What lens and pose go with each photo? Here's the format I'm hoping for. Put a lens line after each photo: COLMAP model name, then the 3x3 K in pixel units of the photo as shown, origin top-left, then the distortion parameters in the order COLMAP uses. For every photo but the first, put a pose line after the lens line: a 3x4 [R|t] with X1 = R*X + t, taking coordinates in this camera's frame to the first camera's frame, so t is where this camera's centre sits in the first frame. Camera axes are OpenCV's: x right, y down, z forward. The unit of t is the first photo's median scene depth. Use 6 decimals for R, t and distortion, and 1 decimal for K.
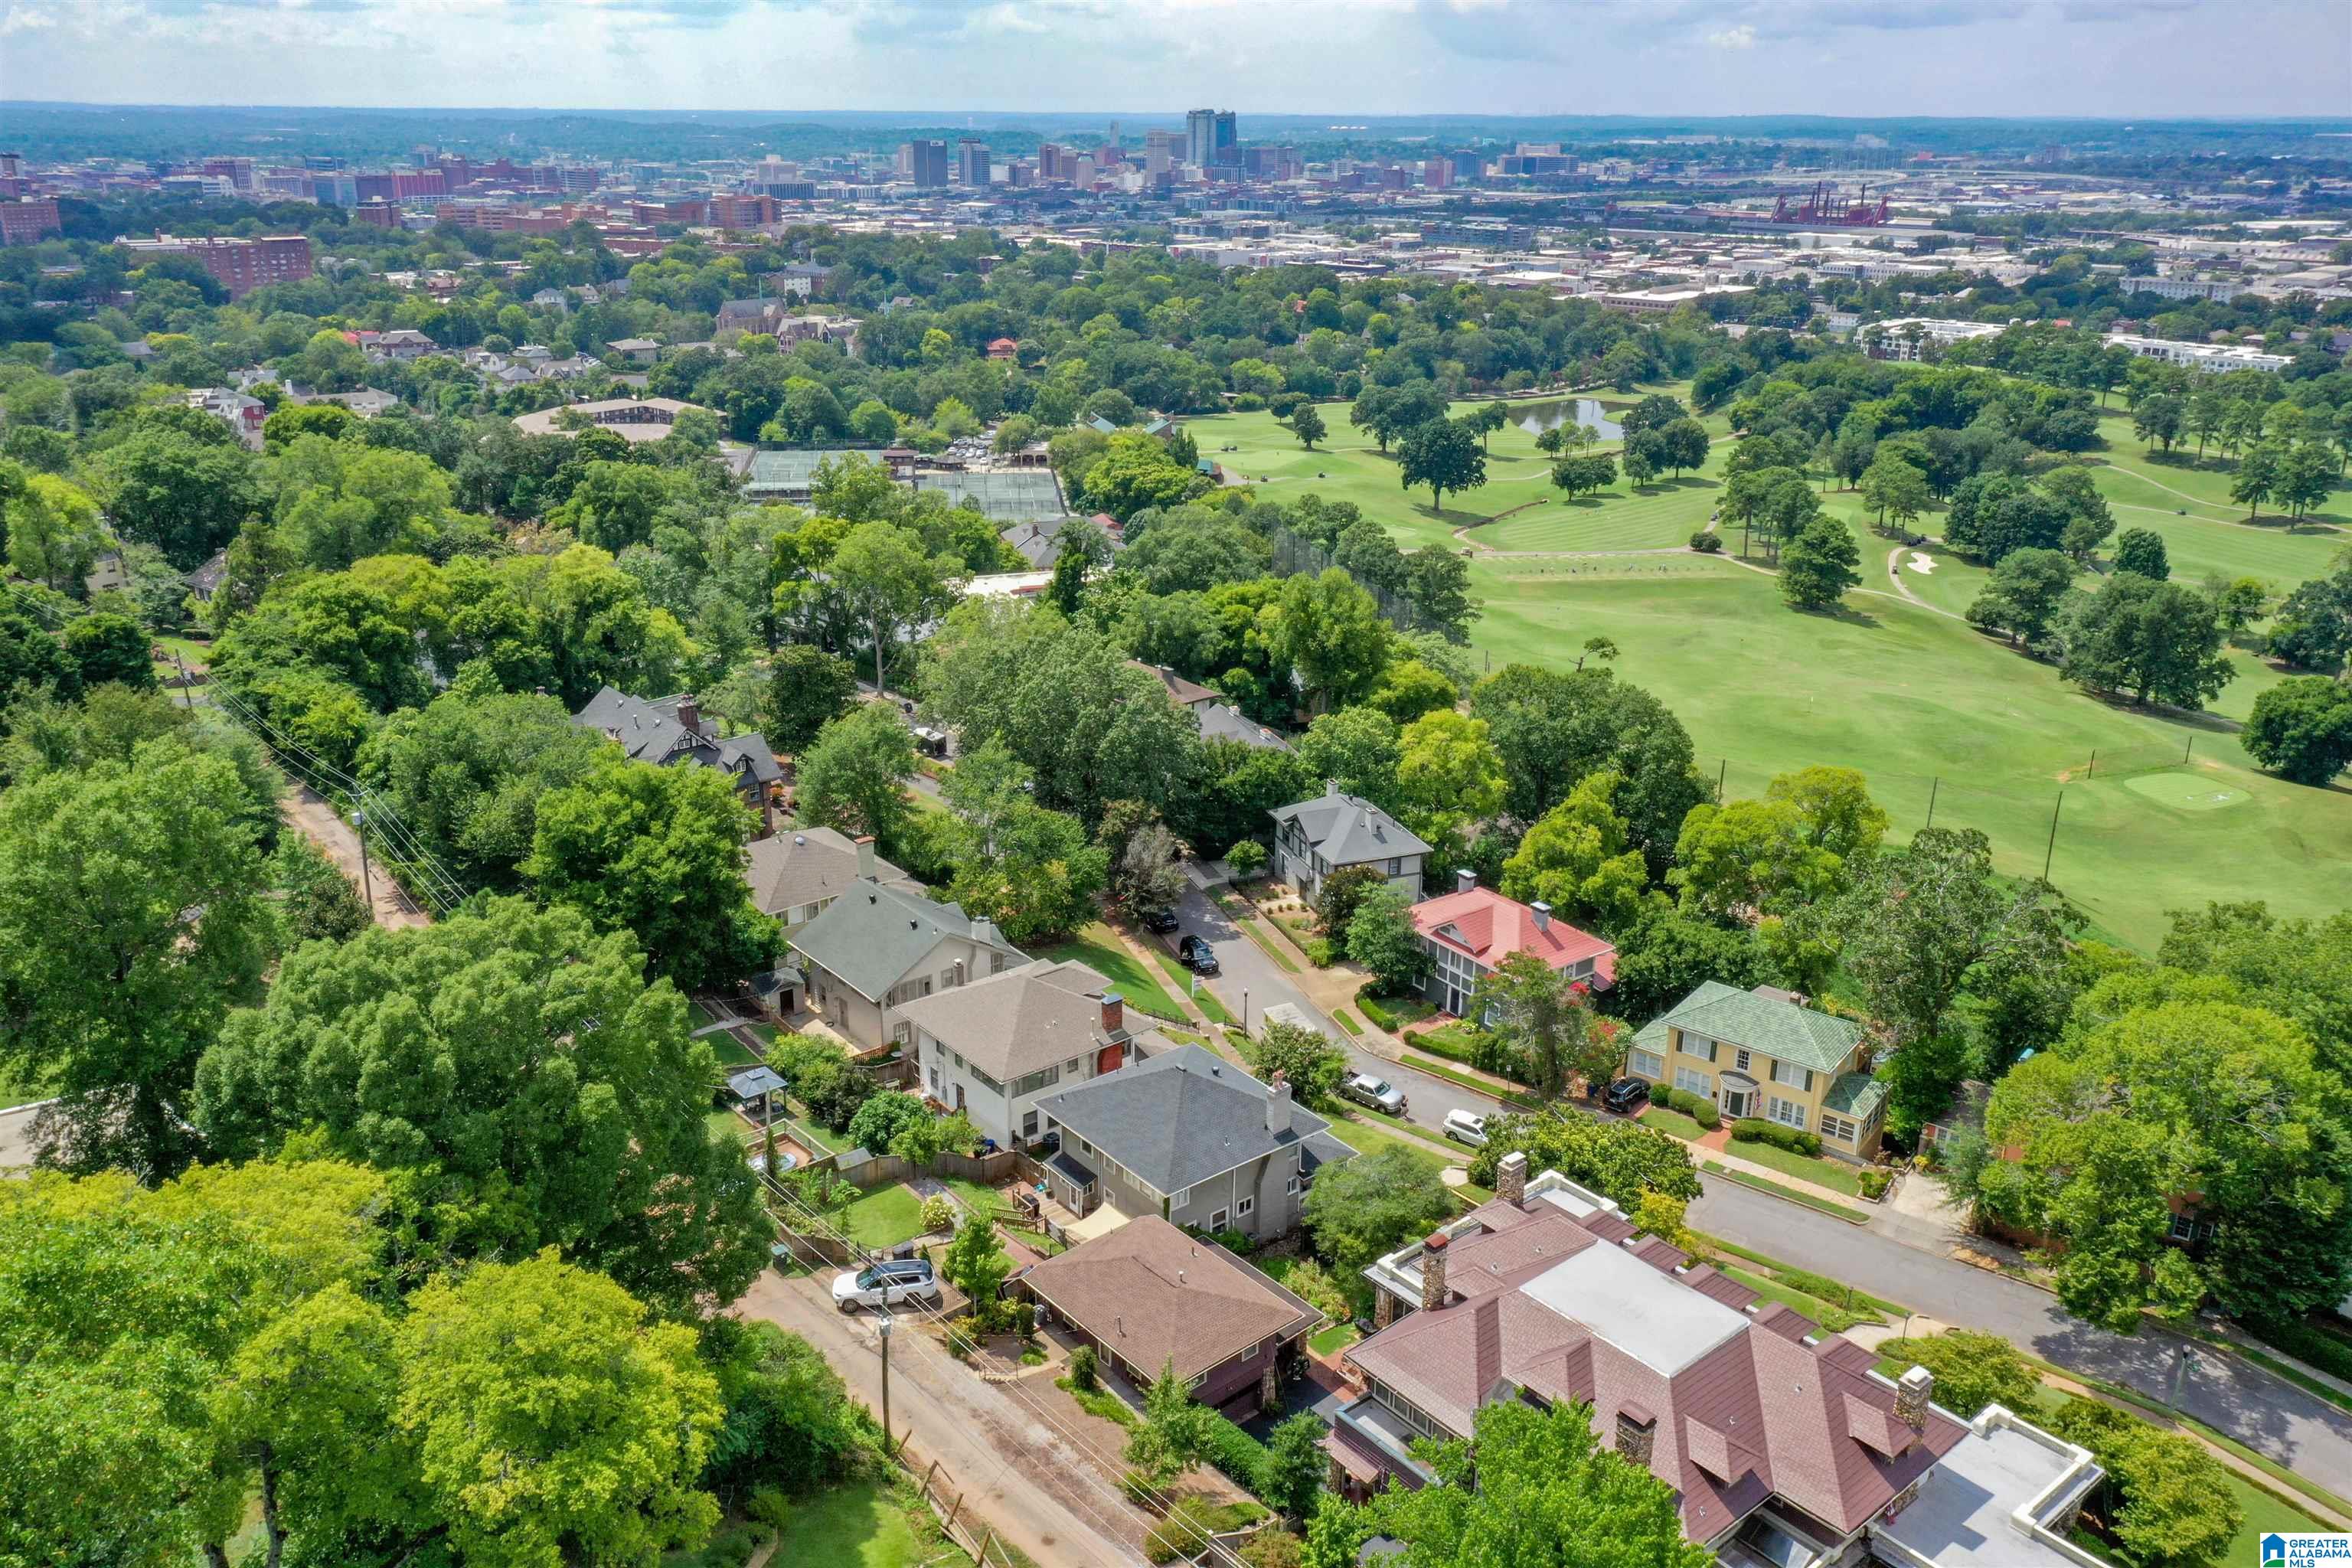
lens RADIAL K [[1859.0, 0, 1178.4], [0, 1859.0, 771.6], [0, 0, 1]] dist [0.002862, -0.006301]
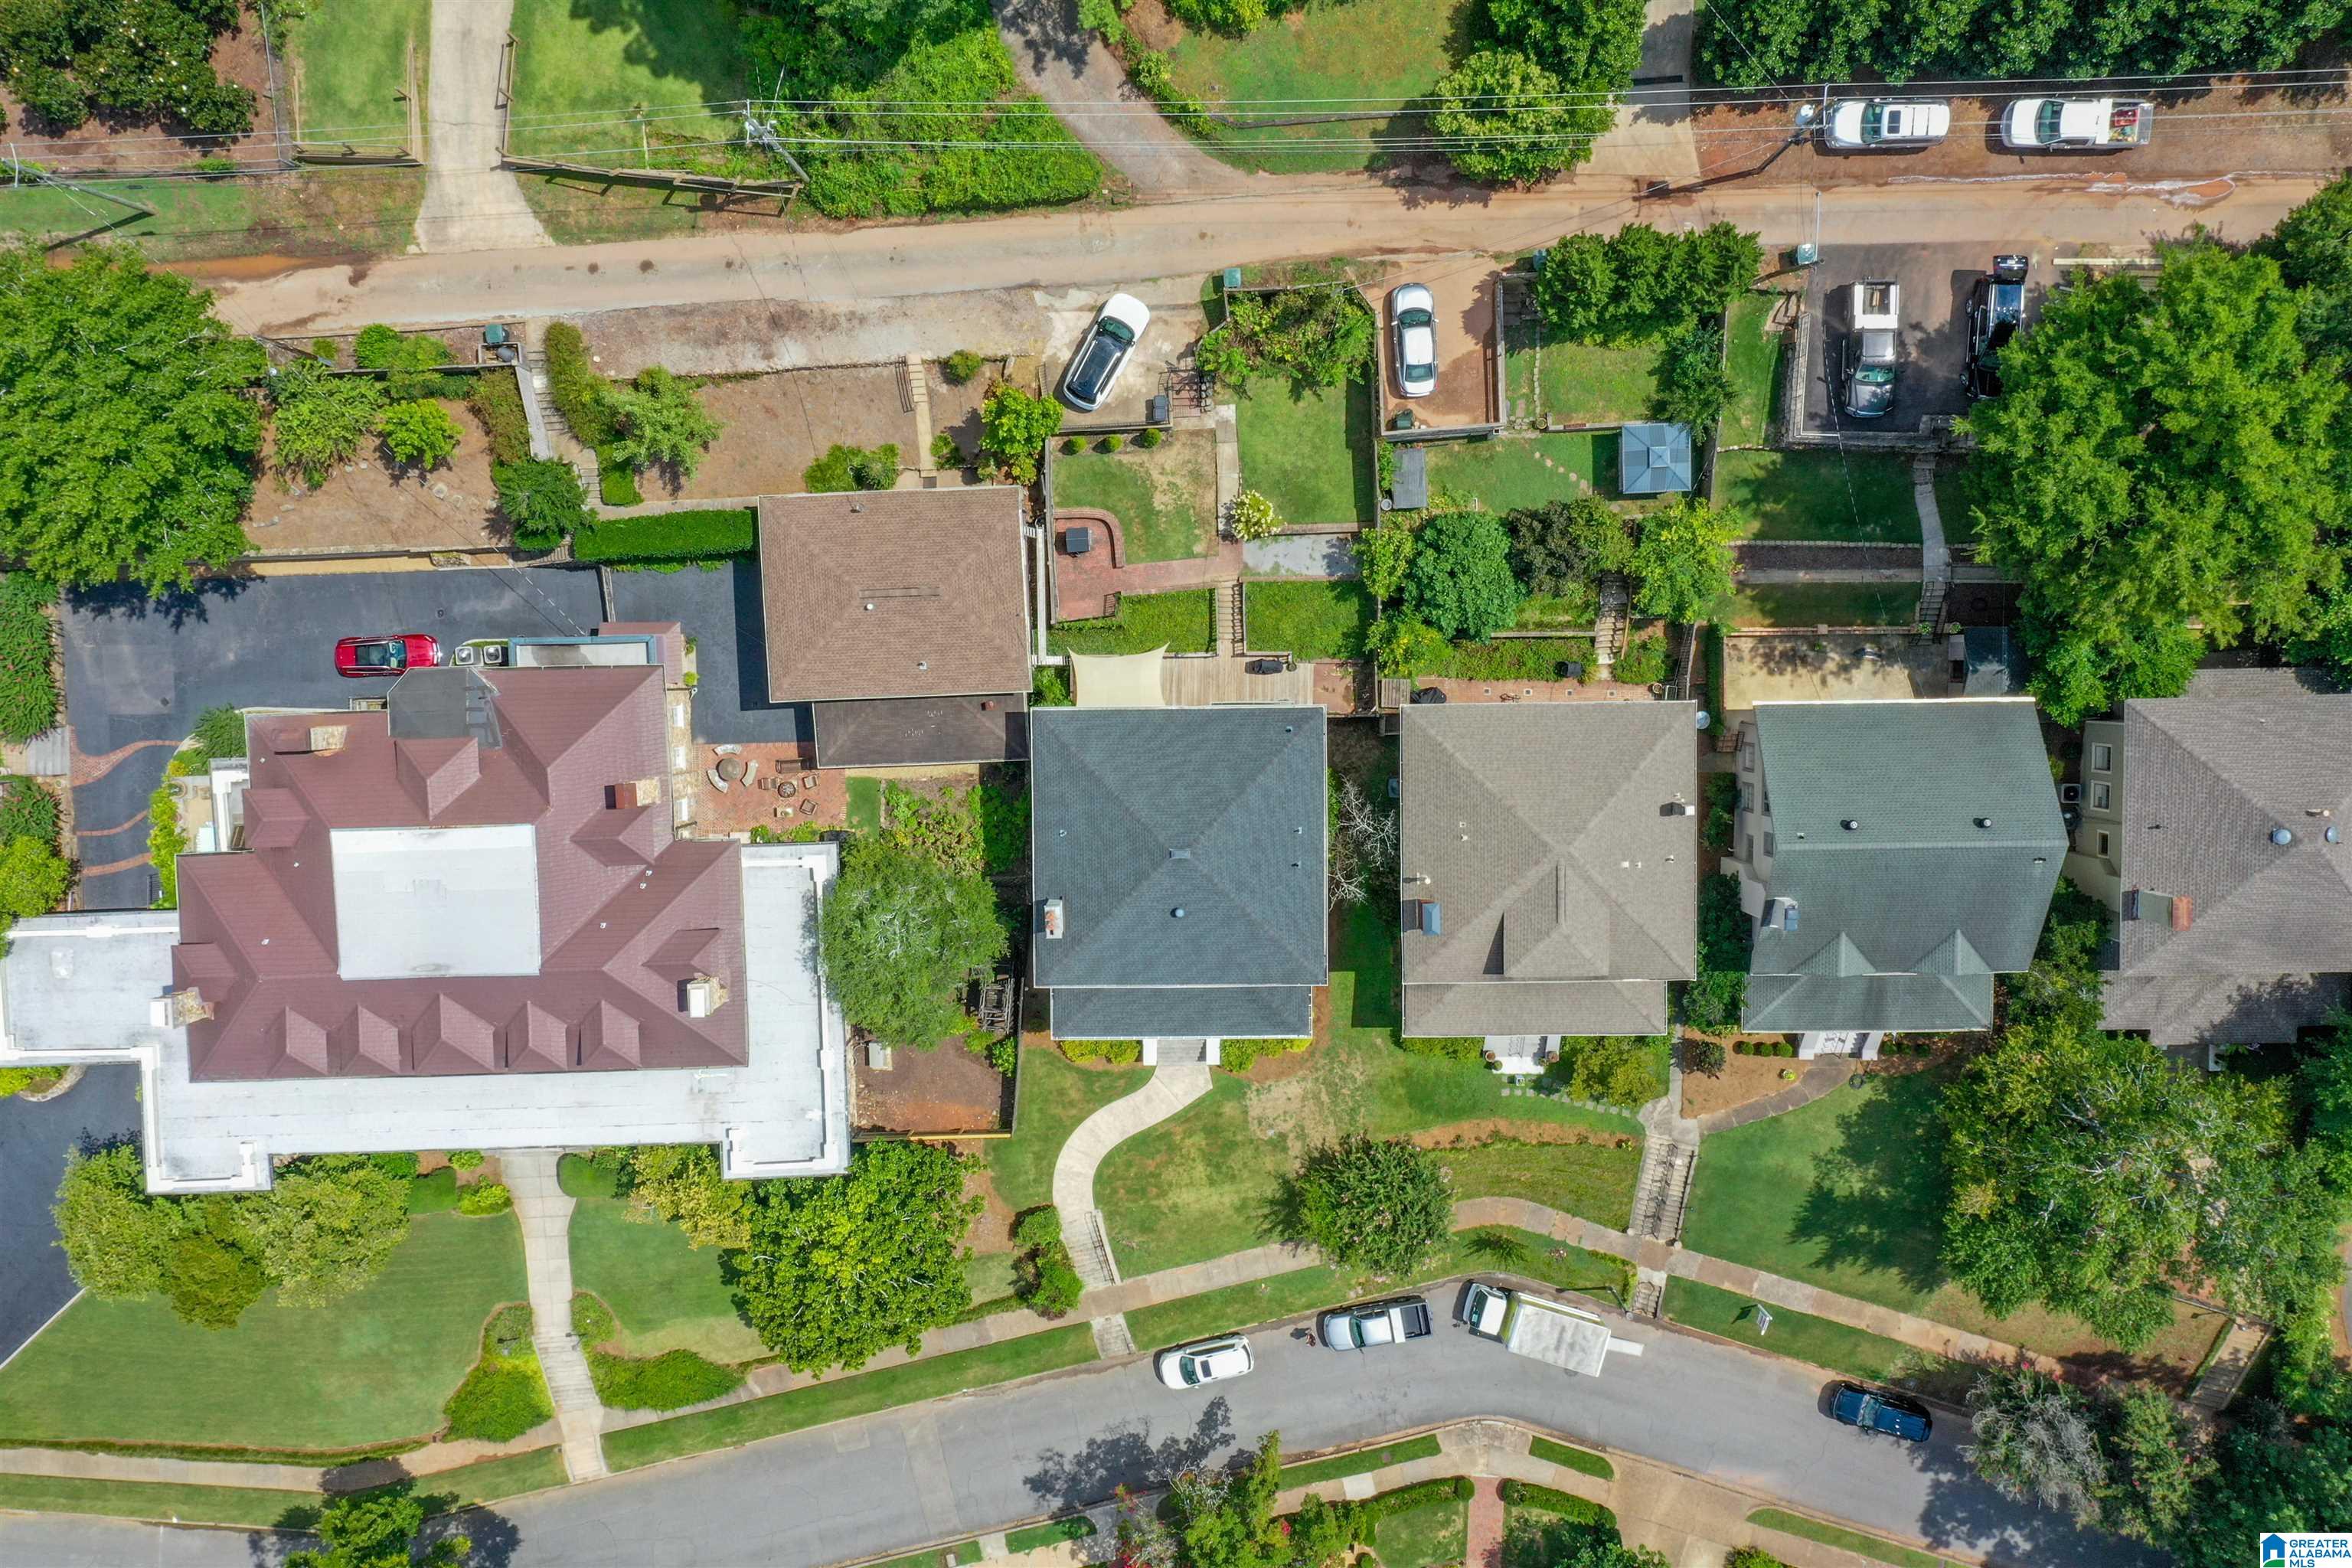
lens RADIAL K [[1859.0, 0, 1178.4], [0, 1859.0, 771.6], [0, 0, 1]] dist [0.002862, -0.006301]
pose [[-0.629424, 0.775969, 0.041201, -0.042579], [-0.259803, -0.260116, 0.929969, -0.419777], [0.732344, 0.574640, 0.365323, 0.588508]]
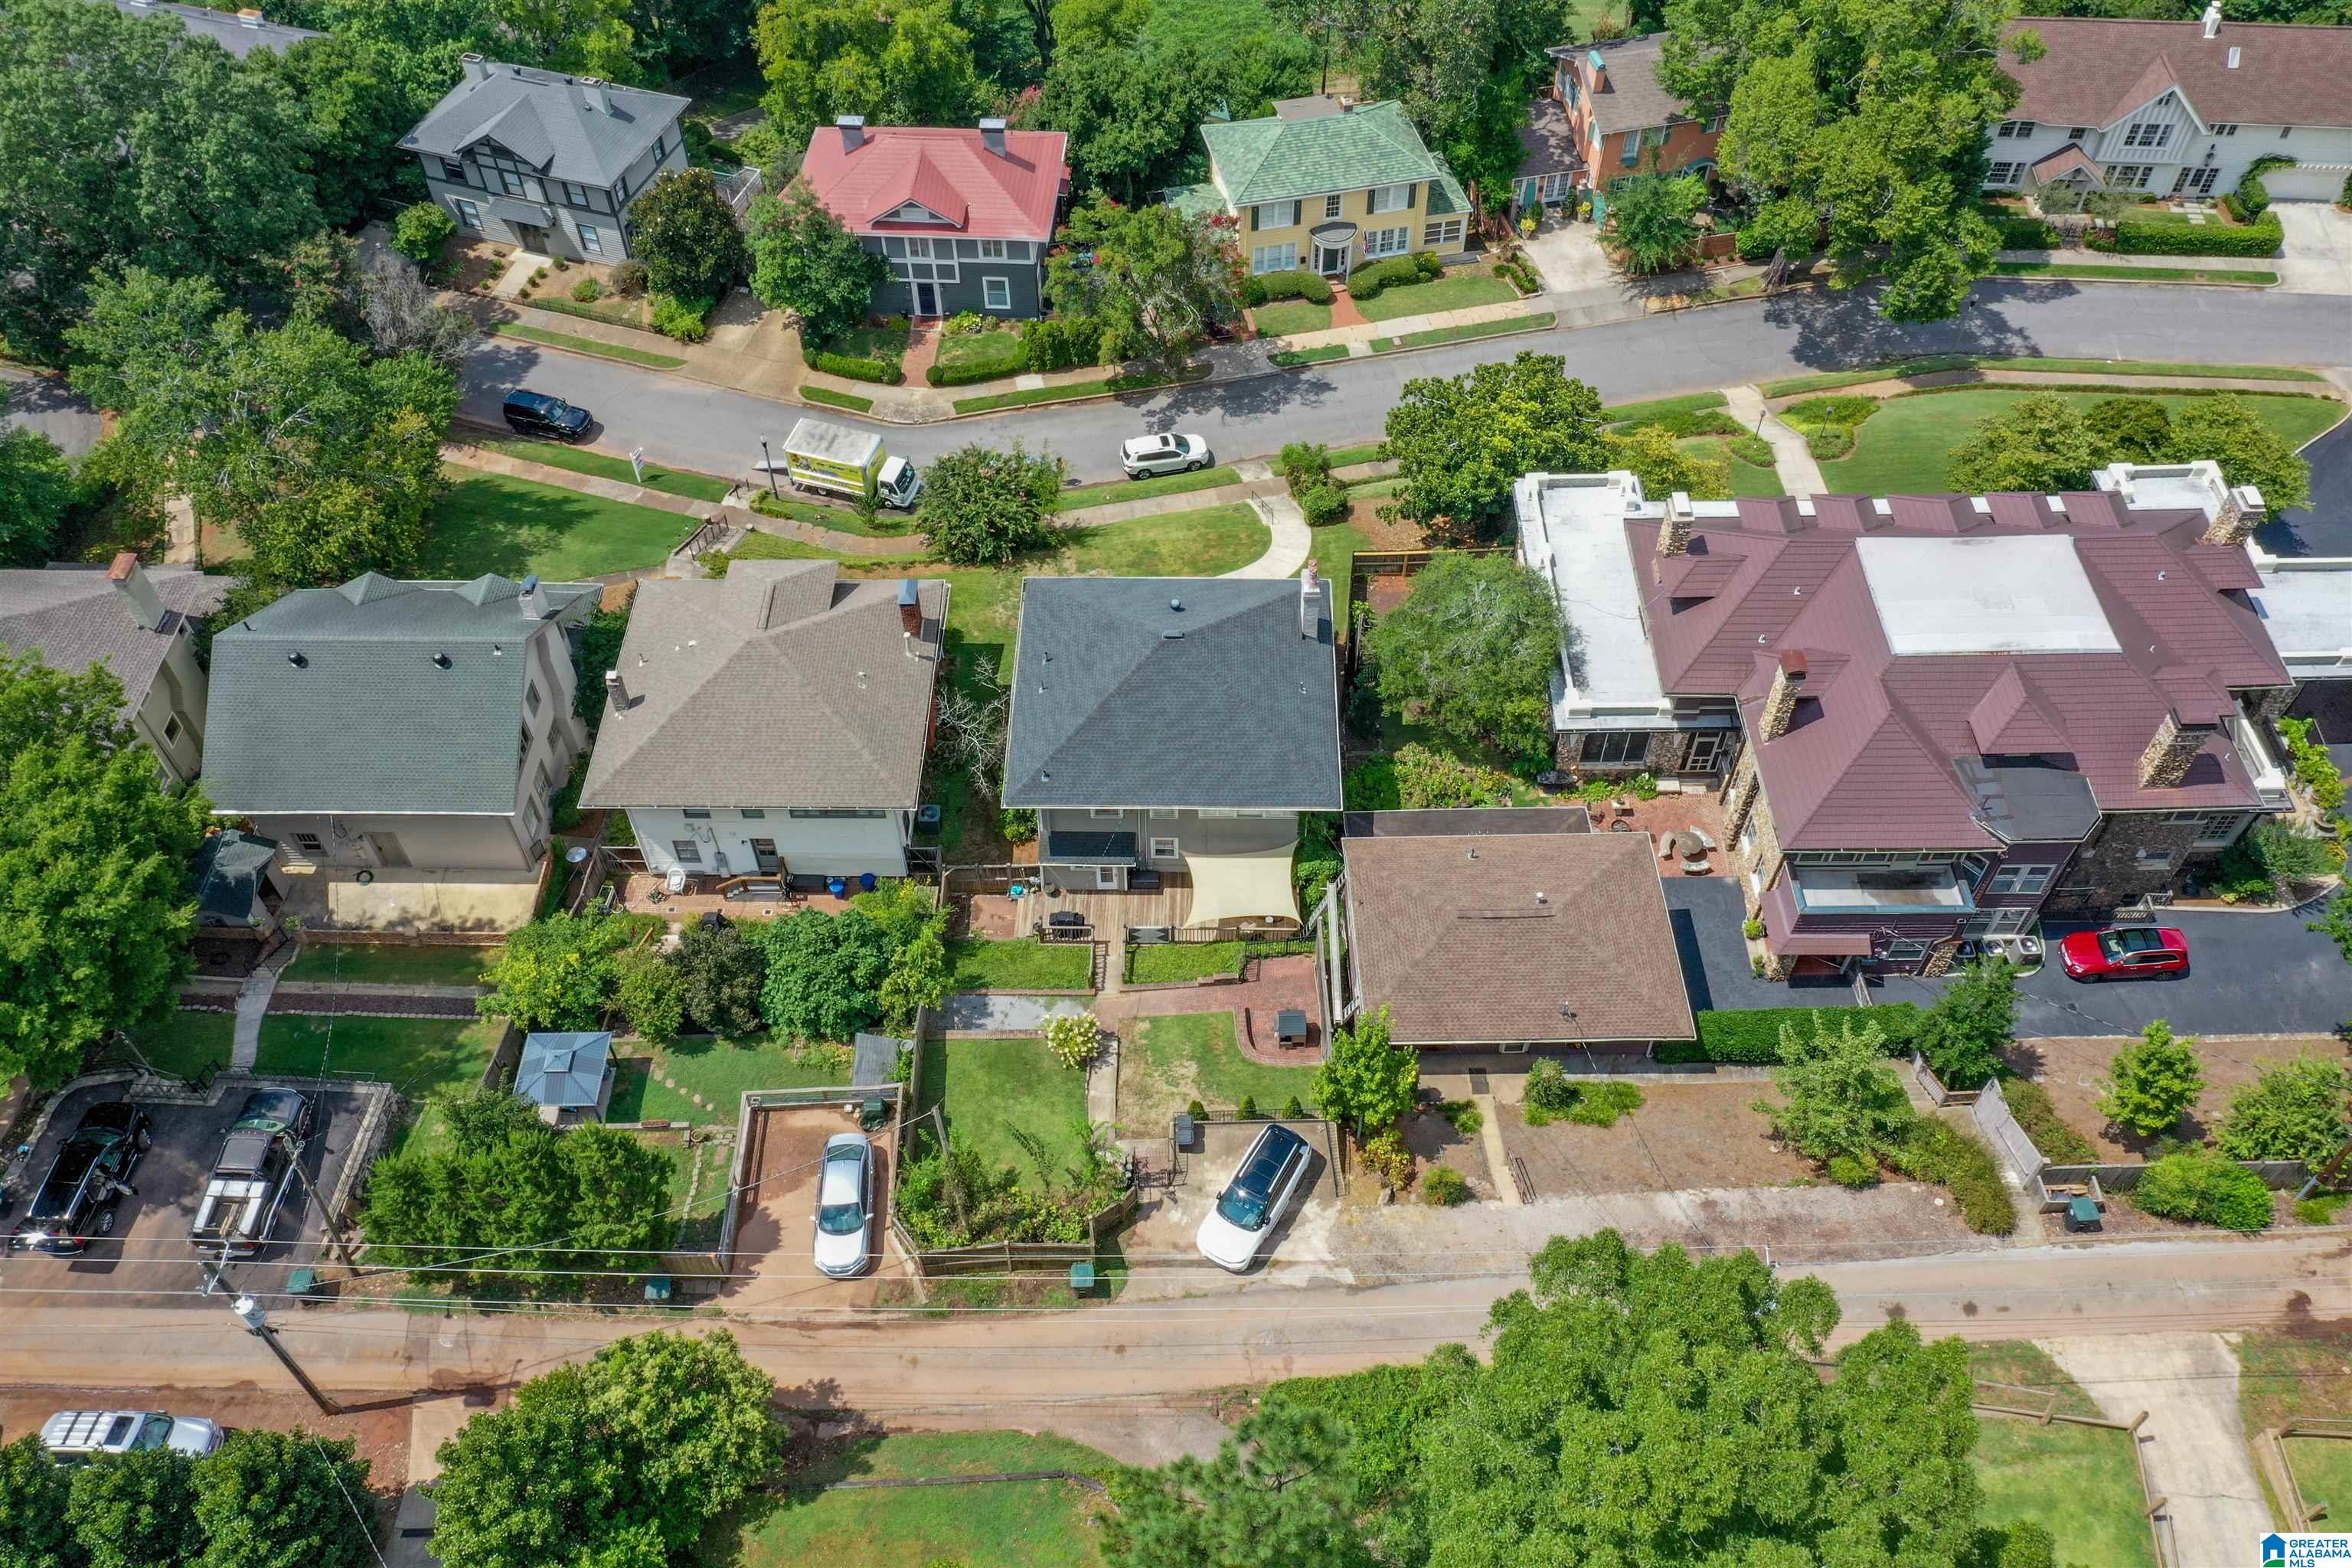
lens RADIAL K [[1865.8, 0, 1177.2], [0, 1865.8, 769.6], [0, 0, 1]] dist [0.007977, -0.015610]
pose [[0.646216, -0.601298, 0.469943, -0.279960], [0.276341, 0.758370, 0.590348, -0.163303], [-0.711366, -0.251628, 0.656234, 0.449587]]
